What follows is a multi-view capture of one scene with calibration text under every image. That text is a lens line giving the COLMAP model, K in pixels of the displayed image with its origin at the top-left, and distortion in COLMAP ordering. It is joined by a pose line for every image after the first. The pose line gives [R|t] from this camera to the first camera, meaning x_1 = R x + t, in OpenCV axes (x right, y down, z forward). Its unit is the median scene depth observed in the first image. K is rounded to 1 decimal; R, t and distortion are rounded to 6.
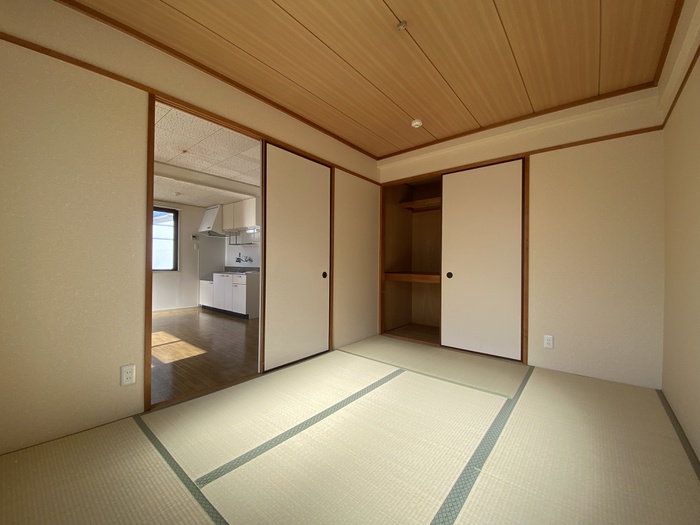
lens RADIAL K [[284.1, 0, 348.5], [0, 284.1, 262.0], [0, 0, 1]] dist [-0.003281, -0.006218]
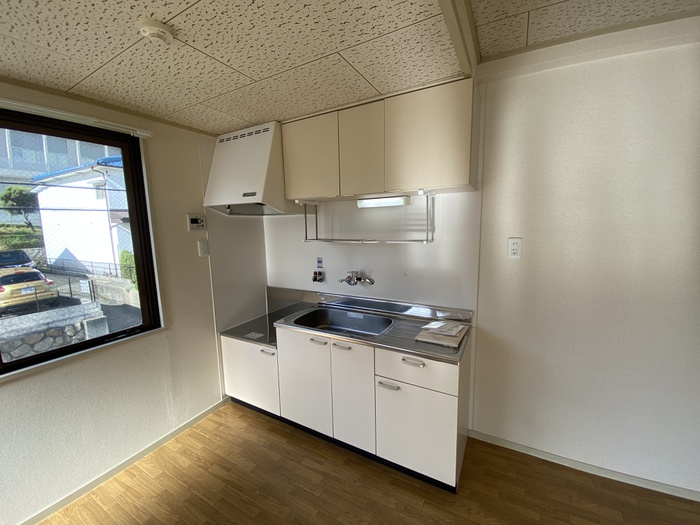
lens RADIAL K [[284.1, 0, 350.0], [0, 284.1, 261.4], [0, 0, 1]] dist [-0.003281, -0.006218]
pose [[0.979644, -0.058074, 0.192160, -0.315992], [0.030742, 0.989350, 0.142270, -0.061633], [-0.198376, -0.133466, 0.970996, 0.459371]]
